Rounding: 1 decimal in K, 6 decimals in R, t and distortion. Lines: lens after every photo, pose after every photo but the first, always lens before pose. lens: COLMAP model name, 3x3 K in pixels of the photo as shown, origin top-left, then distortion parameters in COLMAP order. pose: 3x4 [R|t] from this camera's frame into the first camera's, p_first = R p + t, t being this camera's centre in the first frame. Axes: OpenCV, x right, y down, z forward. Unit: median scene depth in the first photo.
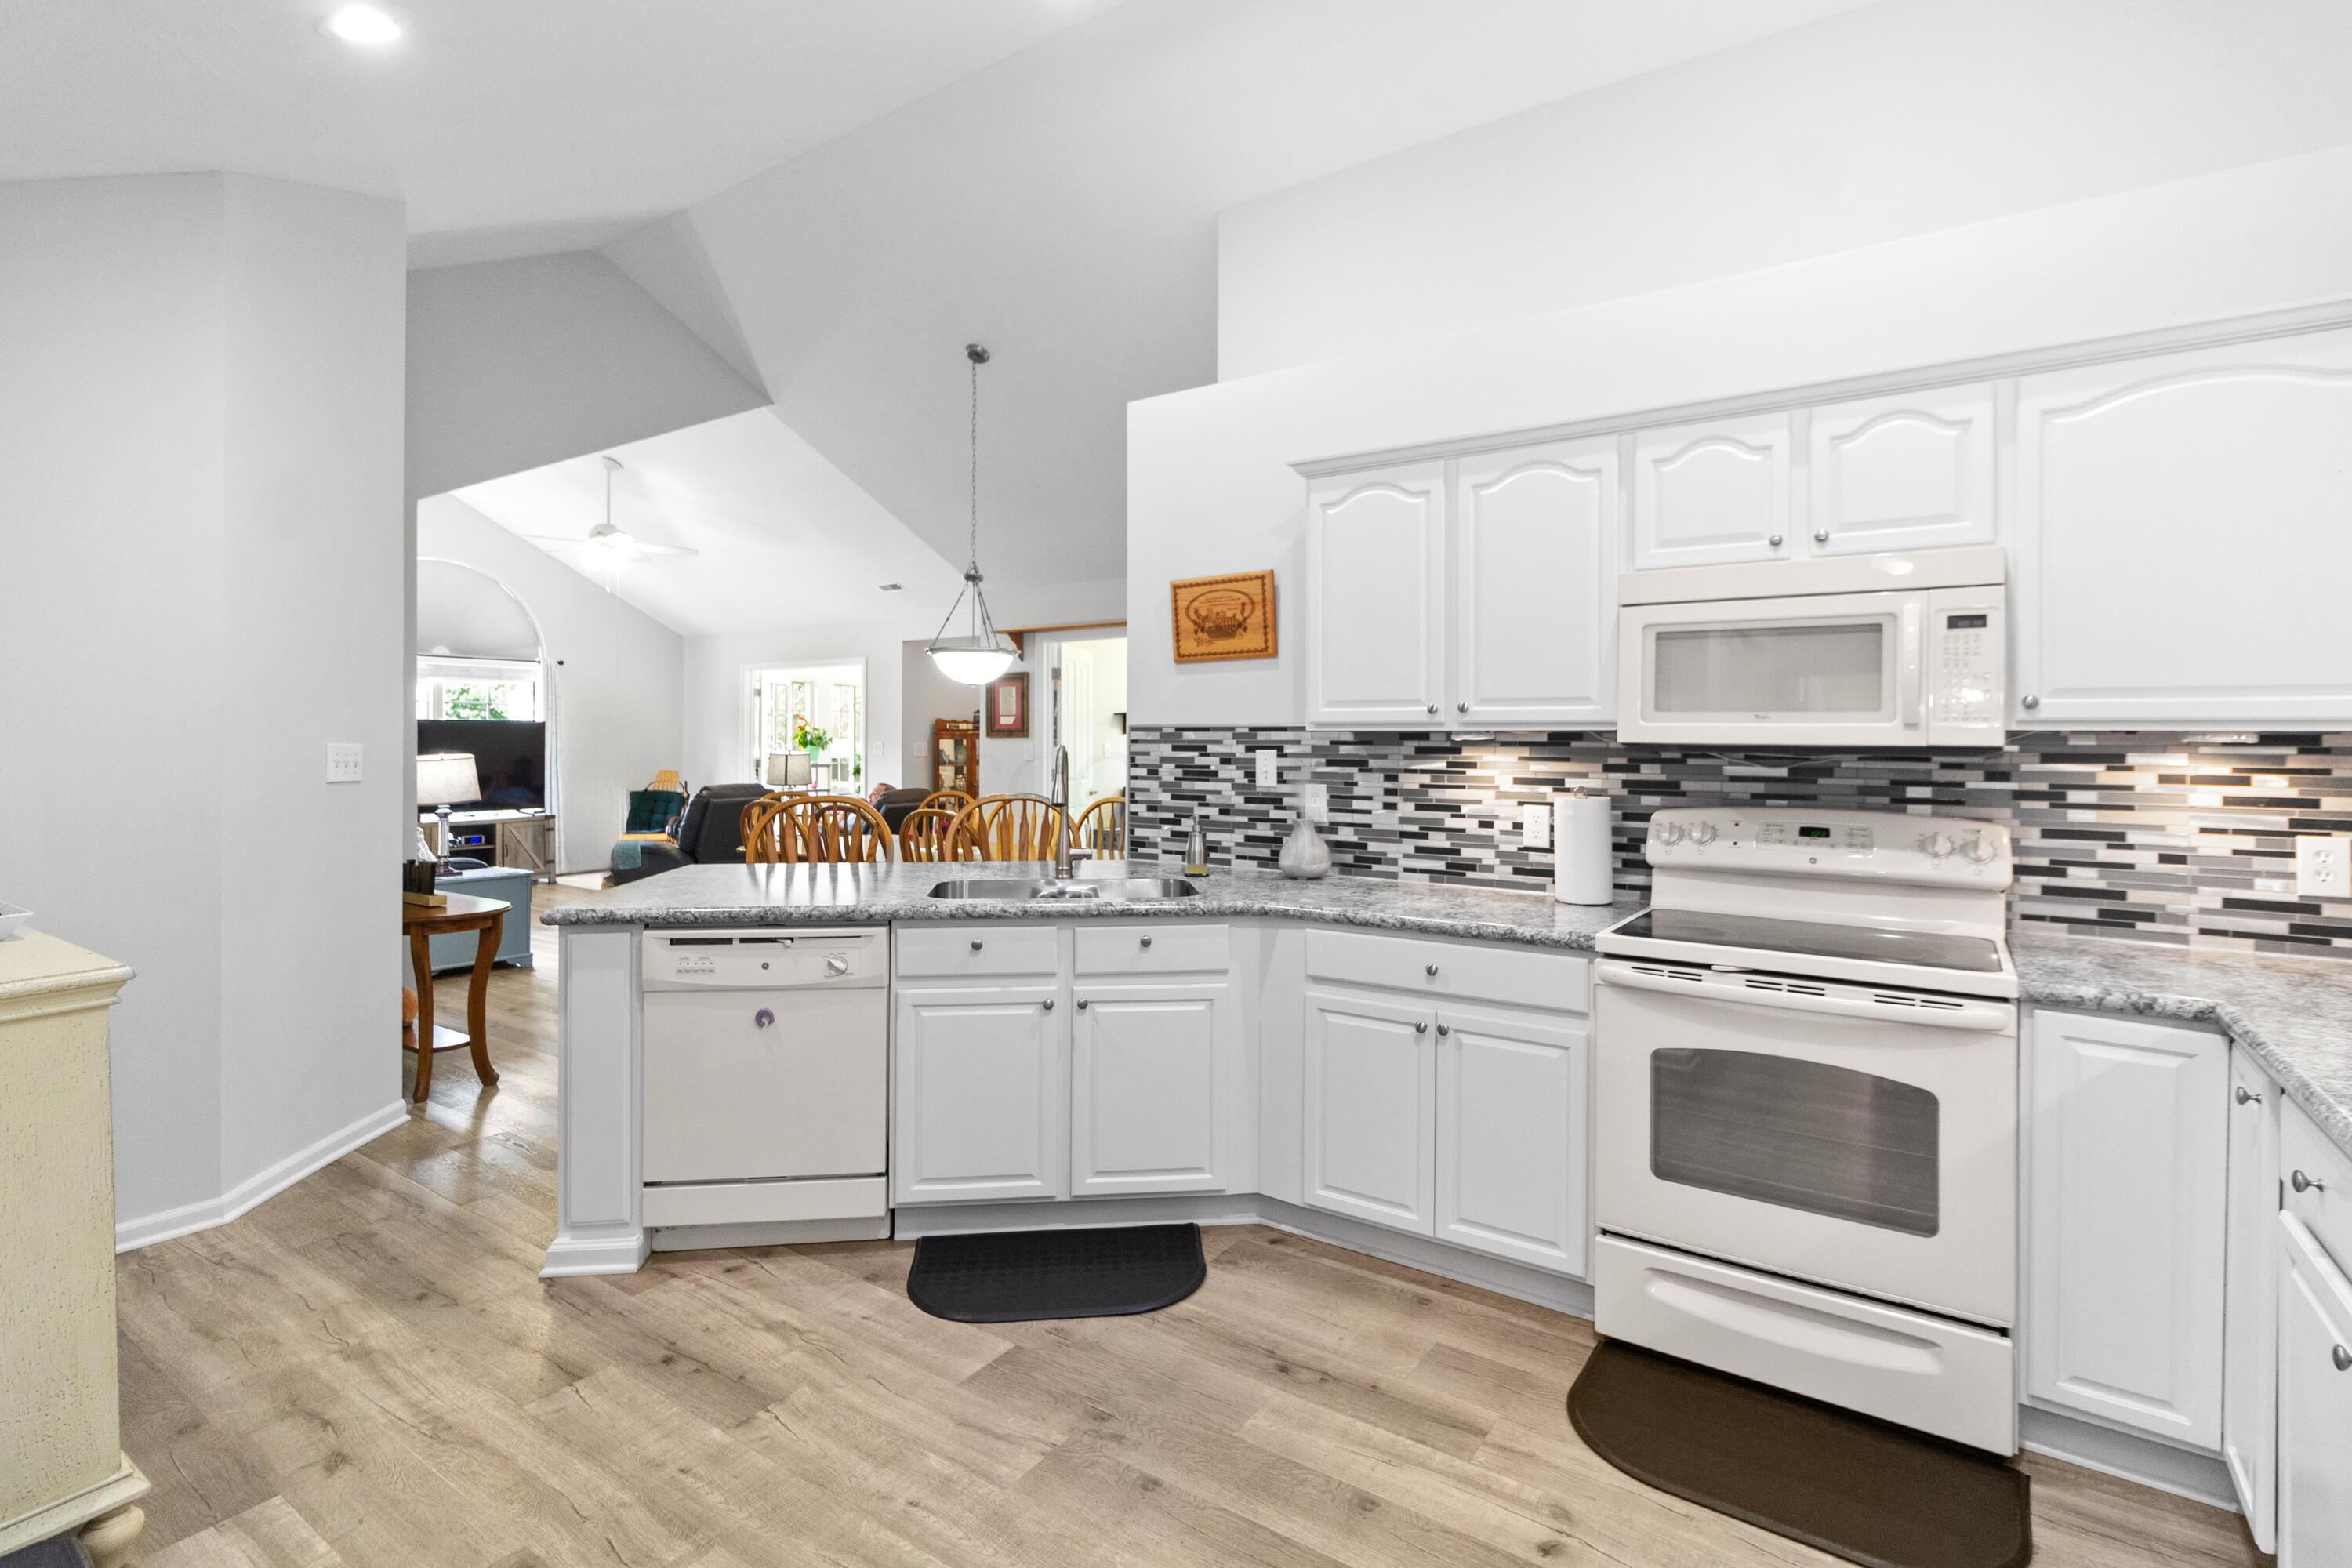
lens RADIAL K [[1078.0, 0, 1185.9], [0, 1078.0, 743.4], [0, 0, 1]] dist [-0.001368, -0.000172]
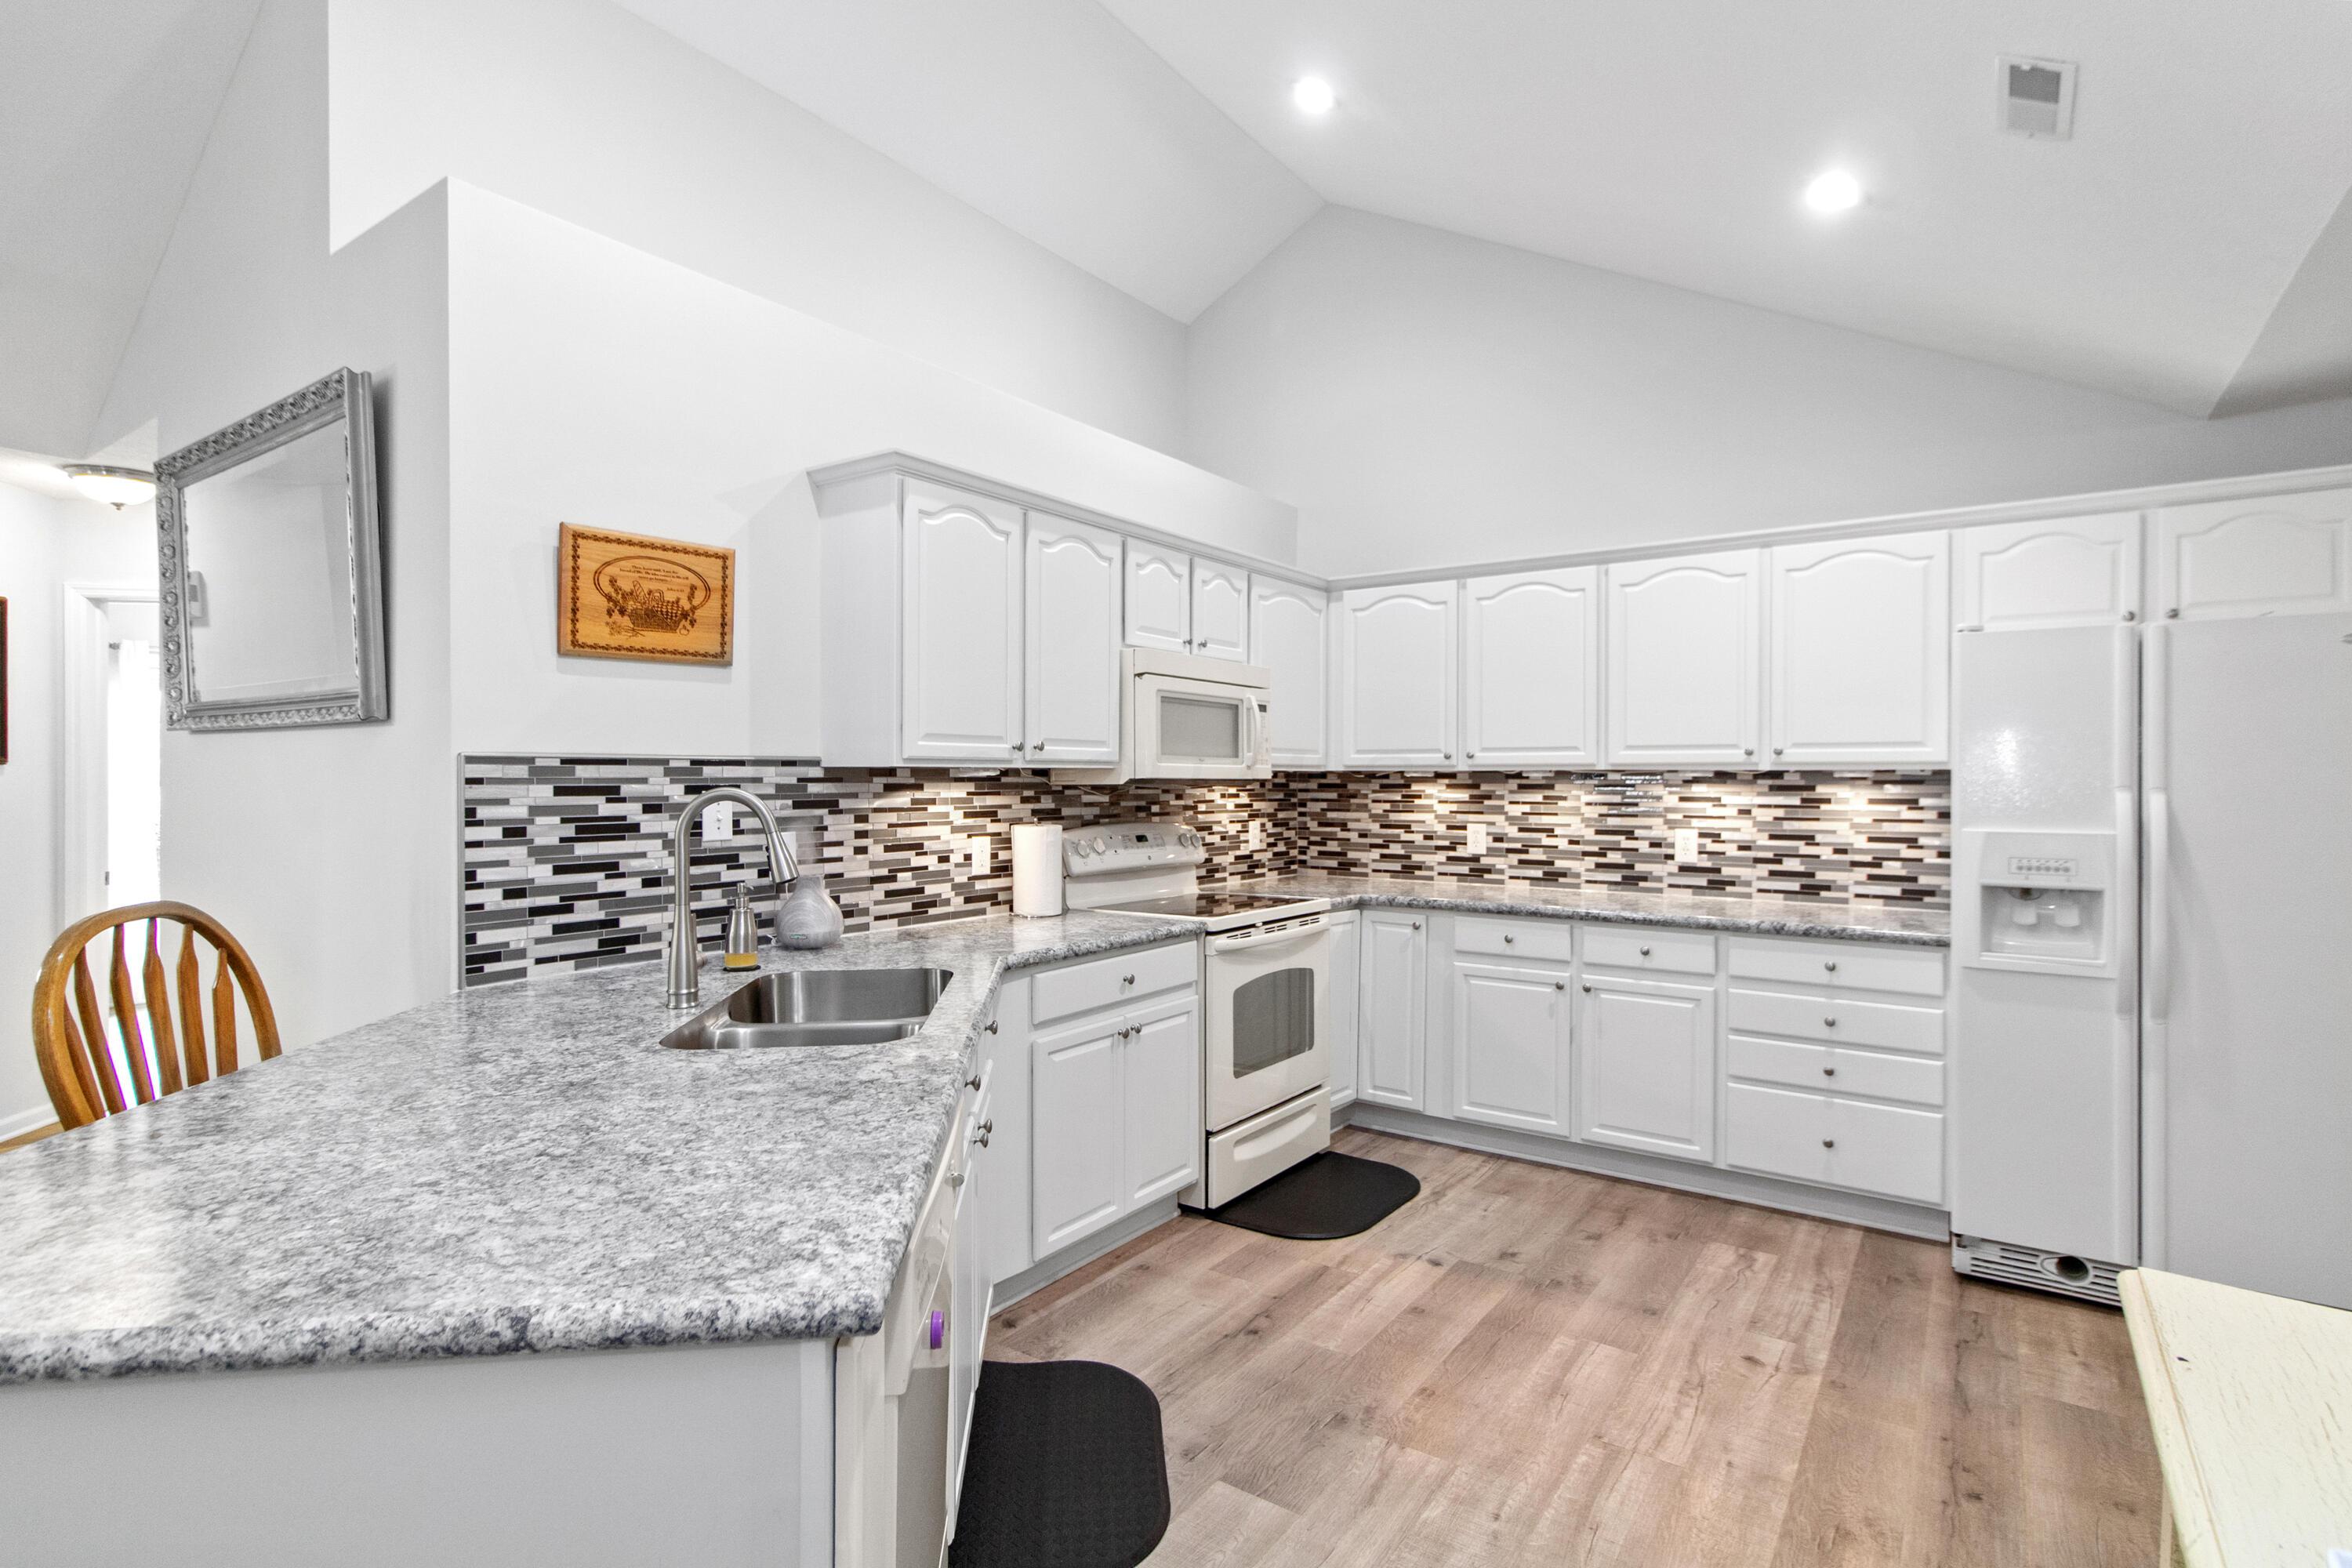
lens RADIAL K [[1153.8, 0, 1176.0], [0, 1153.8, 784.0], [0, 0, 1]] dist [0.002271, 0.000162]
pose [[0.020781, -0.013655, 0.999691, -0.751741], [-0.000522, 0.999906, 0.013669, -0.010108], [-0.999784, -0.000806, 0.020772, 0.707322]]
